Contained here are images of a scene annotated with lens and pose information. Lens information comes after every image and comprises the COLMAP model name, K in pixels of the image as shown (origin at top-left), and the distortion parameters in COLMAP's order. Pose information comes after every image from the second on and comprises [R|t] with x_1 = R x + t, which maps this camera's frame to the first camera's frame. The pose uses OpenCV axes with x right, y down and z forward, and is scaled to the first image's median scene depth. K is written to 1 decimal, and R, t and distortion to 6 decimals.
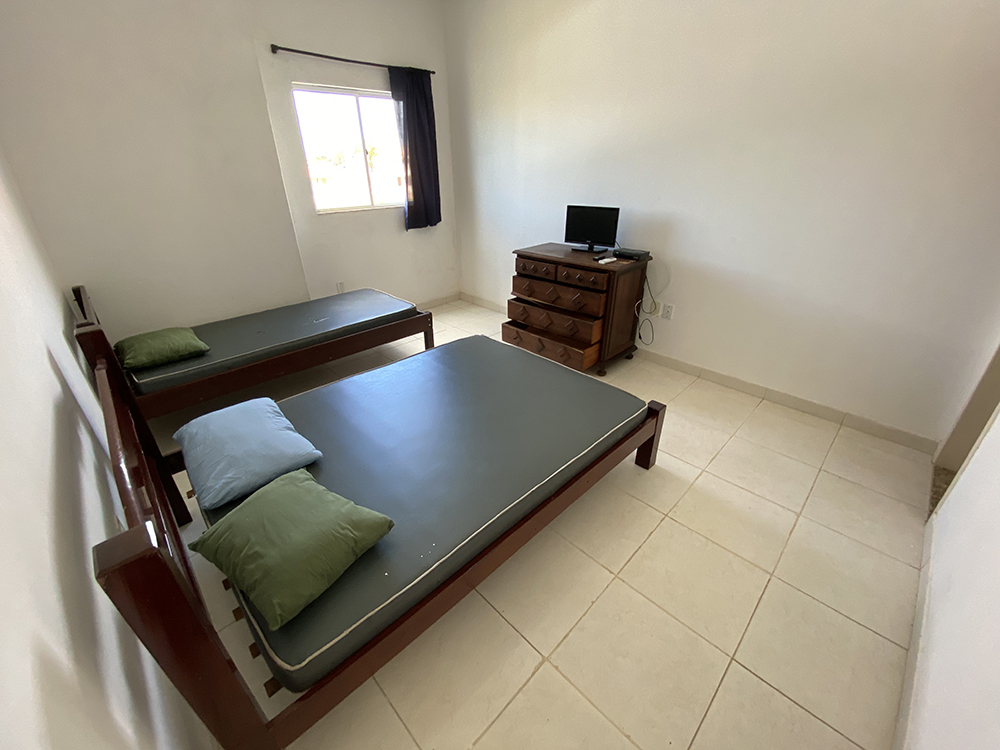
lens RADIAL K [[407.5, 0, 499.2], [0, 407.5, 373.2], [0, 0, 1]] dist [0.017704, -0.019614]
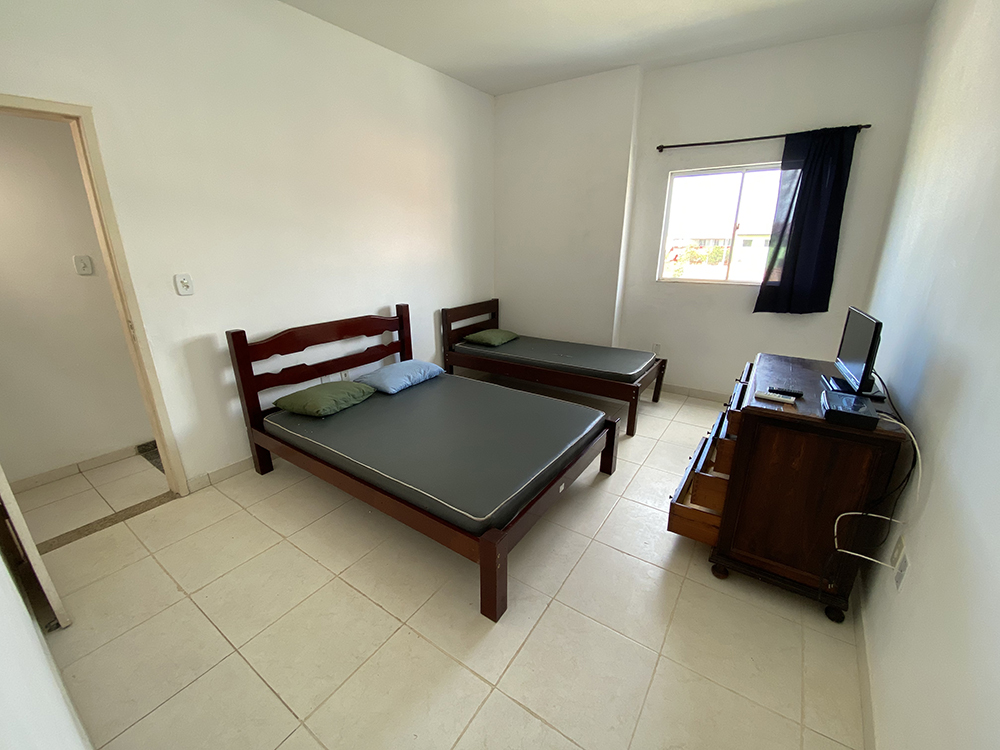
lens RADIAL K [[407.5, 0, 499.2], [0, 407.5, 373.2], [0, 0, 1]] dist [0.017704, -0.019614]
pose [[0.188350, 0.312081, -0.931198, 0.577823], [-0.448772, 0.870738, 0.201047, -0.199105], [0.873572, 0.380028, 0.304056, 0.379942]]
